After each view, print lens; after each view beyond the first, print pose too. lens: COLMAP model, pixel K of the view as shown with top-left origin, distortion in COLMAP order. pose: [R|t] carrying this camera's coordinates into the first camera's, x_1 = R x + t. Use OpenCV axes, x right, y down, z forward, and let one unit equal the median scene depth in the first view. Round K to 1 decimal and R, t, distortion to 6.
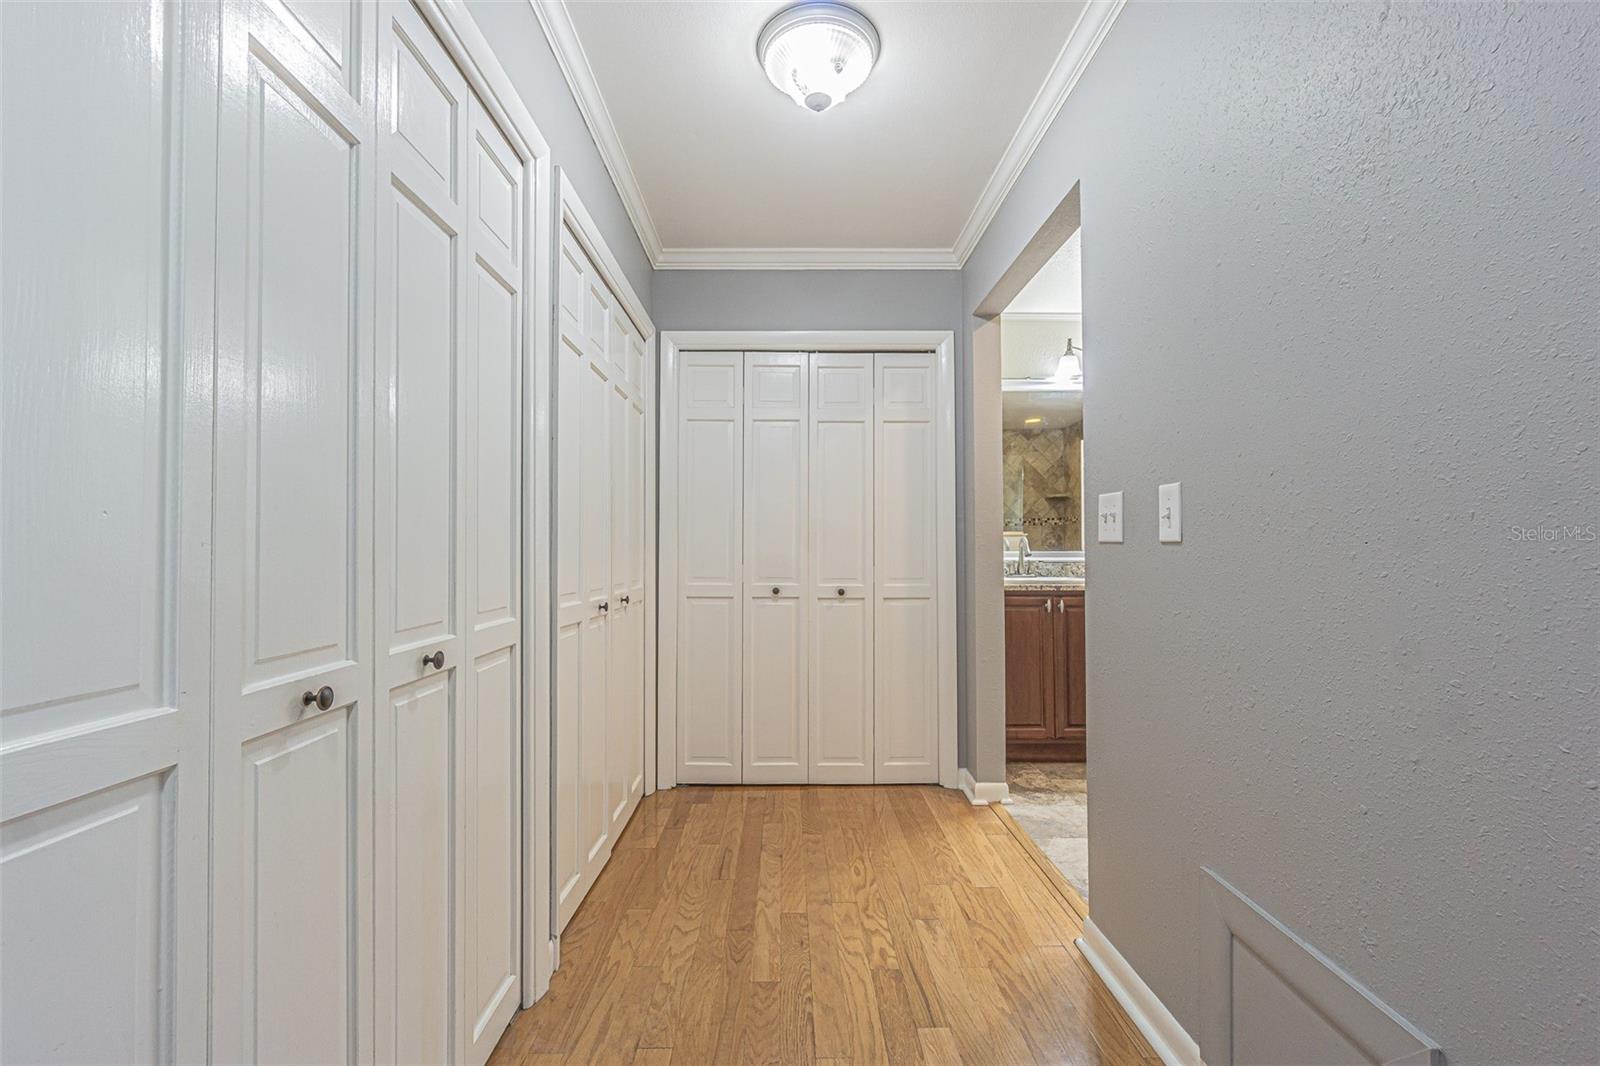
lens RADIAL K [[693.6, 0, 794.2], [0, 693.6, 539.7], [0, 0, 1]] dist [-0.005072, 0.002930]
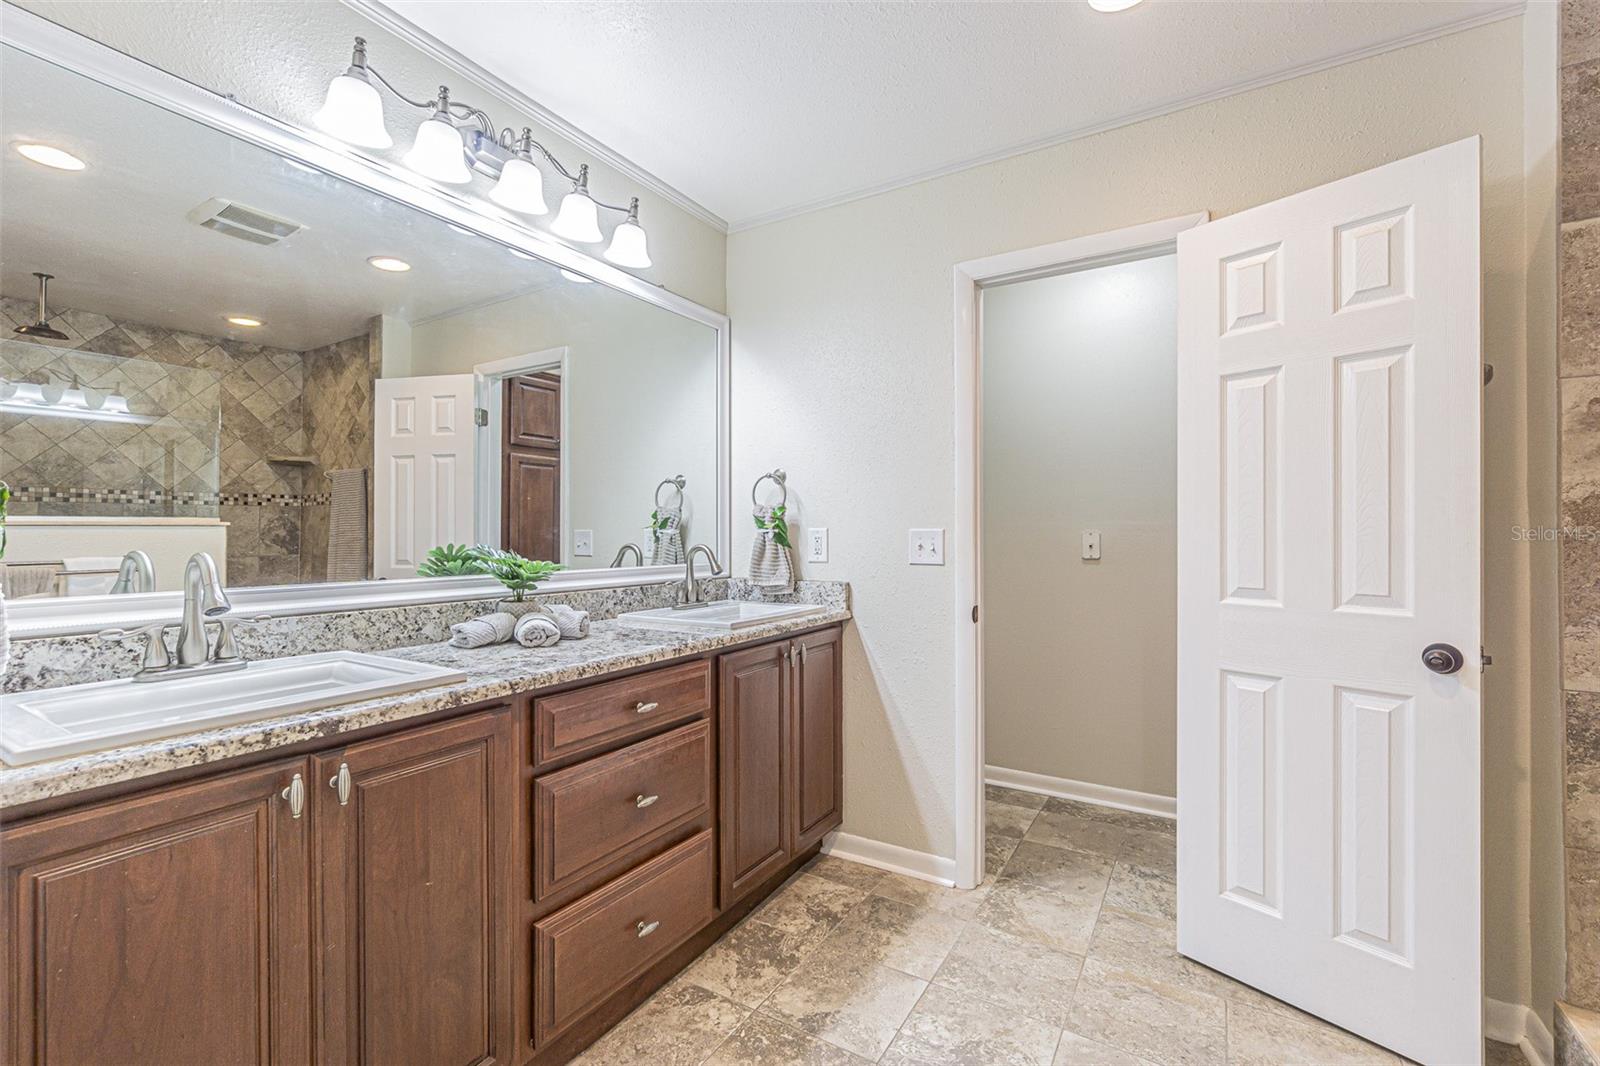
lens RADIAL K [[693.6, 0, 798.4], [0, 693.6, 529.5], [0, 0, 1]] dist [-0.005072, 0.002930]
pose [[0.533662, 0.008140, 0.845659, 0.106876], [-0.017662, 0.999843, 0.001522, -0.010275], [-0.845513, -0.015748, 0.533722, 0.306510]]
